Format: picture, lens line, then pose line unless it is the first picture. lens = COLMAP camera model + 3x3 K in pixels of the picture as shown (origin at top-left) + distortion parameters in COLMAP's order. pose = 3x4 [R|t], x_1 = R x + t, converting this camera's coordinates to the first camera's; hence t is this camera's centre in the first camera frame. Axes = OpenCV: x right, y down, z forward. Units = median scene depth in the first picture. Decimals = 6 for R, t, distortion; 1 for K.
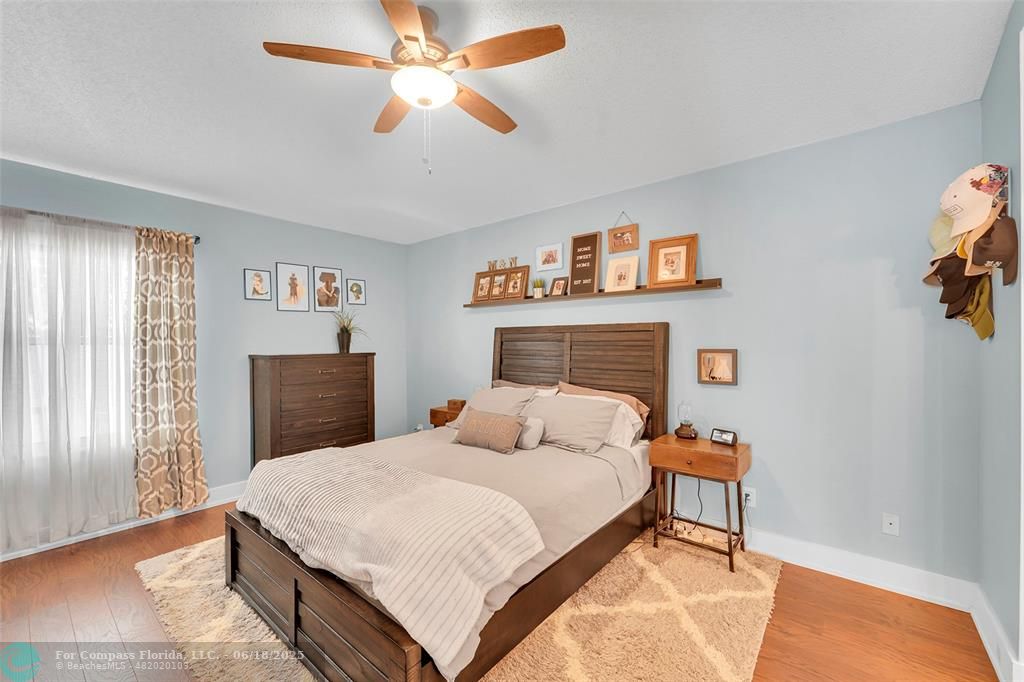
lens RADIAL K [[411.4, 0, 505.8], [0, 411.4, 342.8], [0, 0, 1]] dist [0.003121, -0.001314]
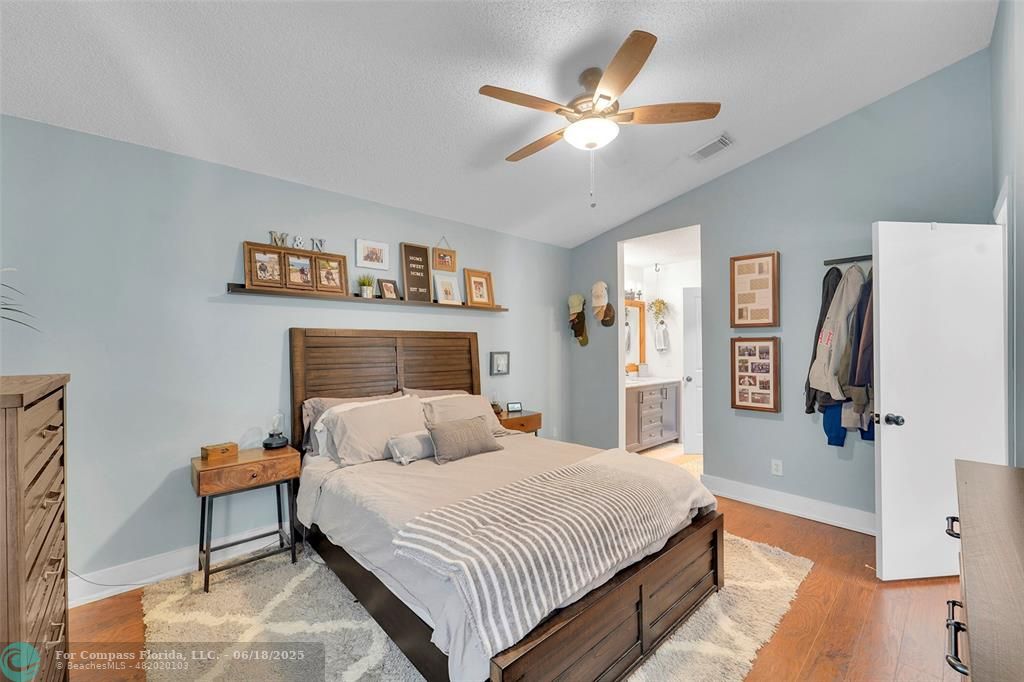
lens RADIAL K [[411.4, 0, 504.4], [0, 411.4, 342.0], [0, 0, 1]] dist [0.003121, -0.001314]
pose [[0.146473, -0.000138, 0.989215, -0.795599], [-0.006203, 0.999980, 0.001058, -0.017542], [-0.989195, -0.006291, 0.146470, 0.608817]]
